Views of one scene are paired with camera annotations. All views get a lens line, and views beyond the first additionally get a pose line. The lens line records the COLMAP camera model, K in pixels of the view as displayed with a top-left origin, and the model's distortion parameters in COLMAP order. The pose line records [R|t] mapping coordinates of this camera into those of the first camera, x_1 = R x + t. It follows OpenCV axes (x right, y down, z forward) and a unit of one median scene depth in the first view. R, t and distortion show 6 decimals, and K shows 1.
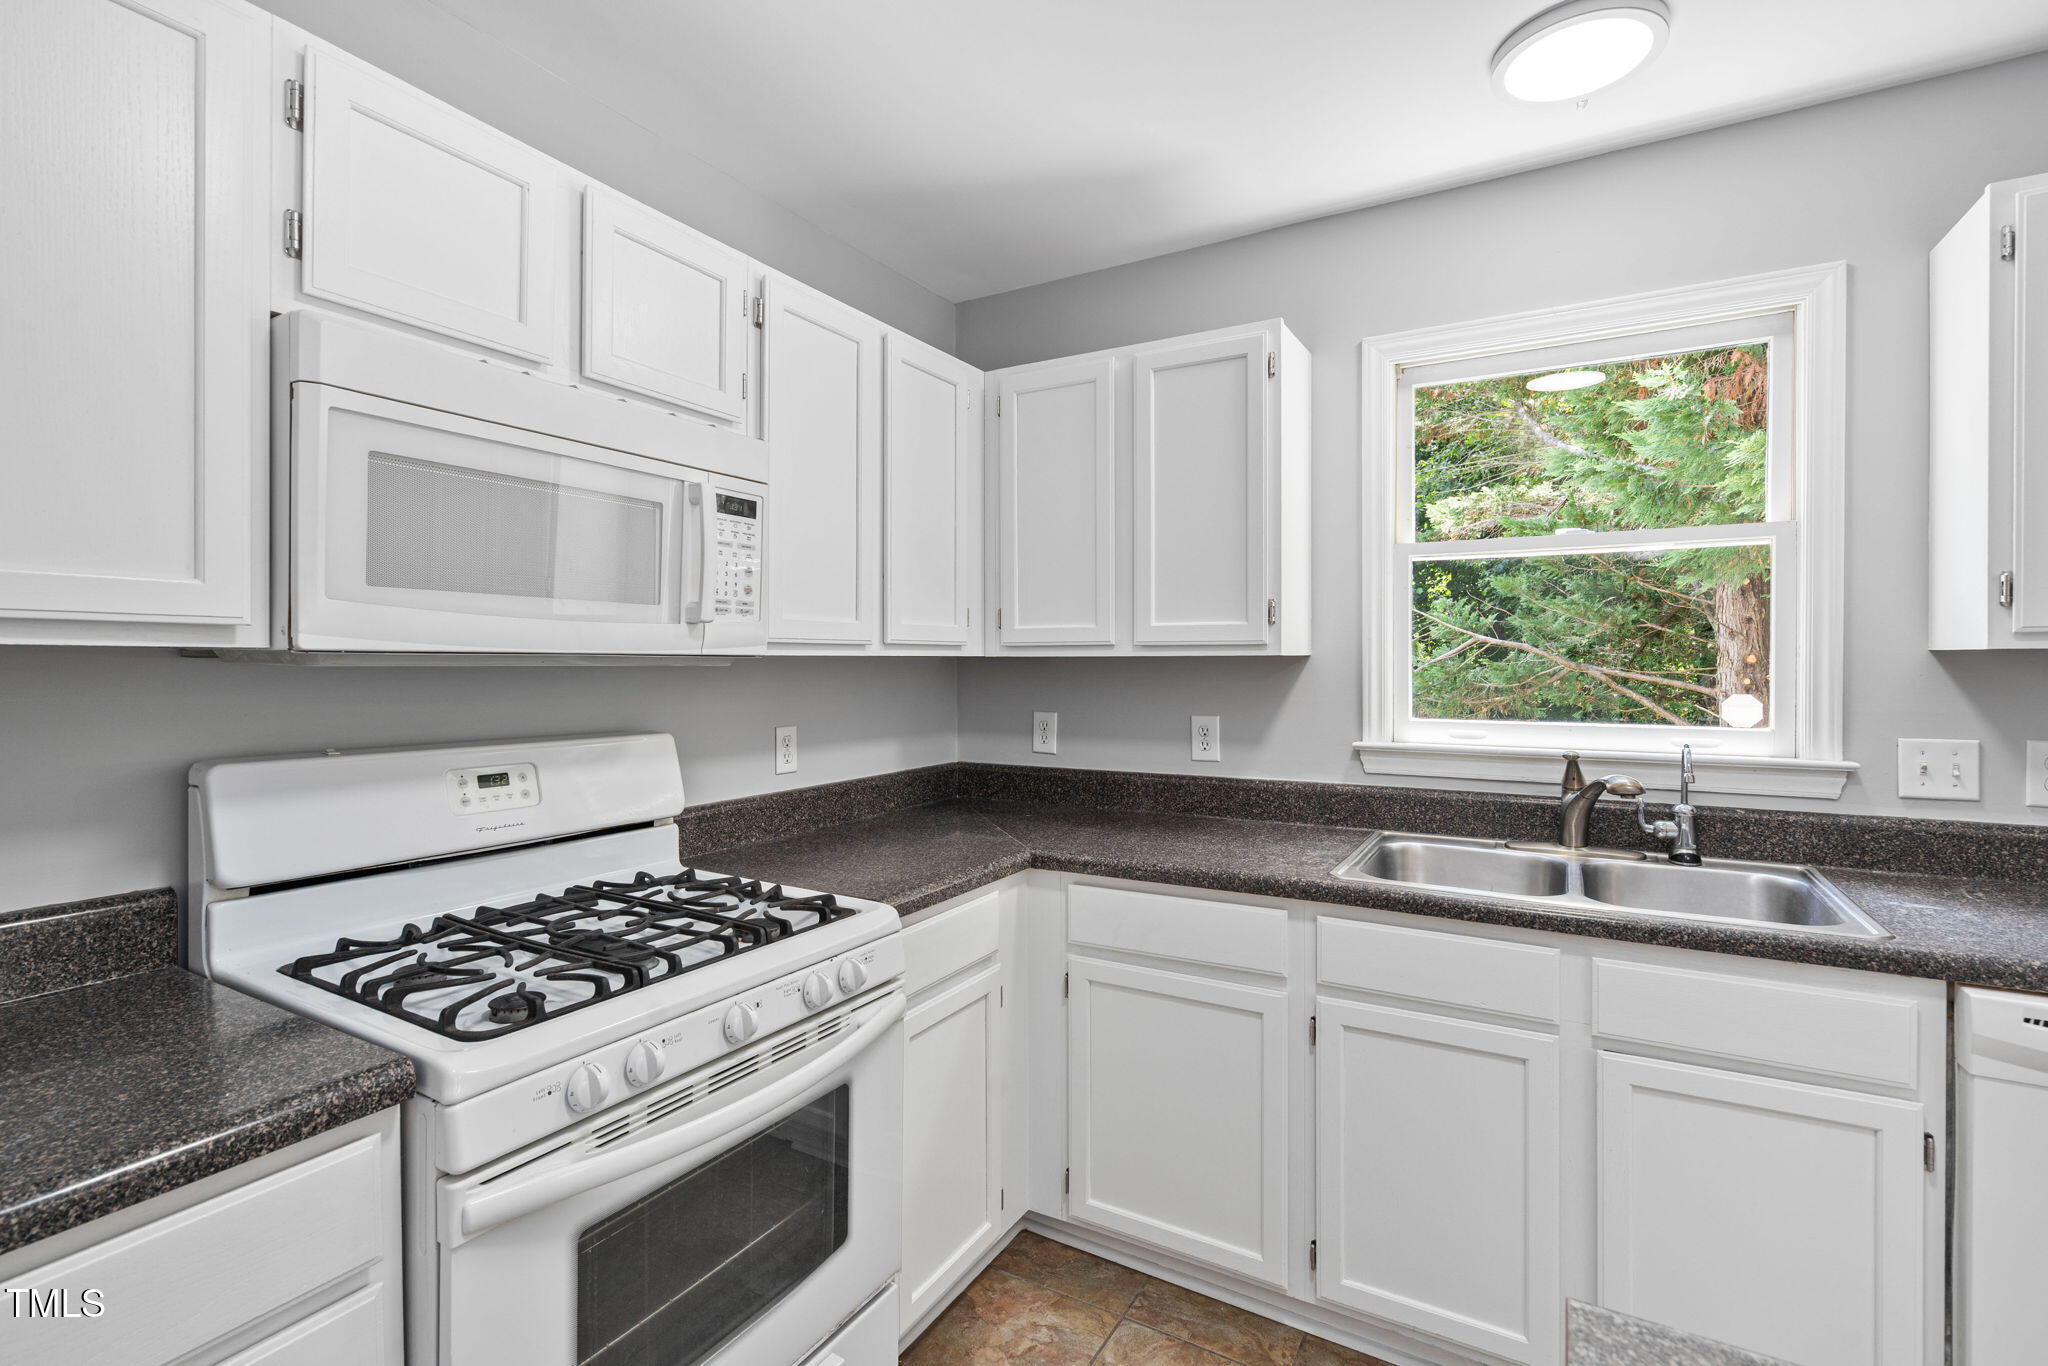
lens RADIAL K [[922.7, 0, 1024.0], [0, 922.7, 683.0], [0, 0, 1]] dist [-0.001516, -0.000173]
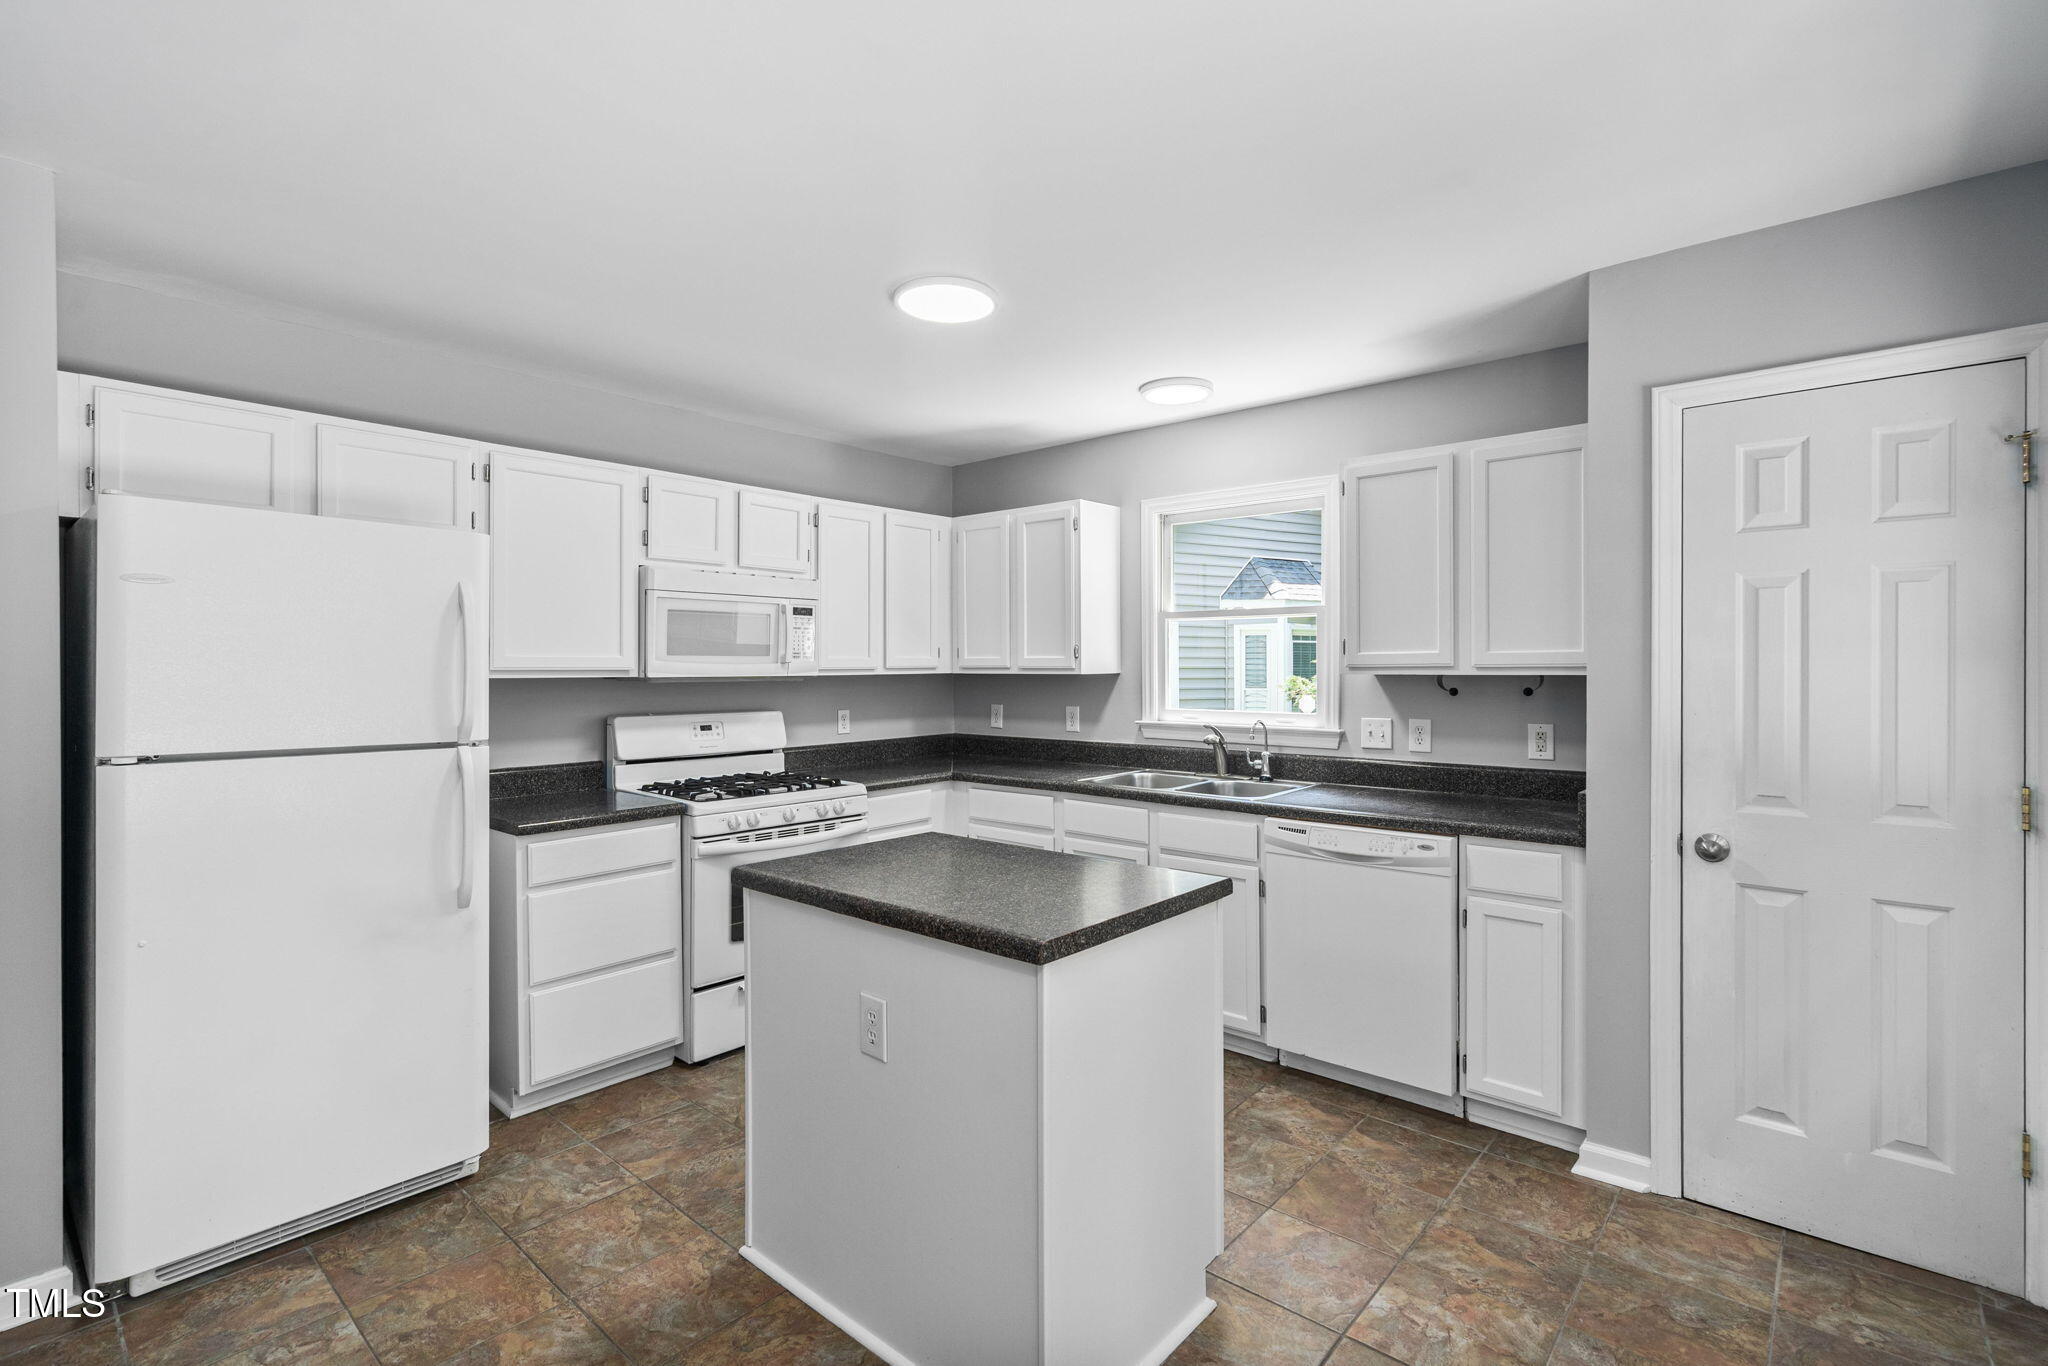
lens RADIAL K [[925.7, 0, 1016.6], [0, 925.7, 686.5], [0, 0, 1]] dist [-0.001454, 0.000576]
pose [[0.981304, 0.002545, -0.192447, 0.607607], [-0.002017, 0.999994, 0.002941, -0.011333], [0.192453, -0.002498, 0.981303, -1.077557]]
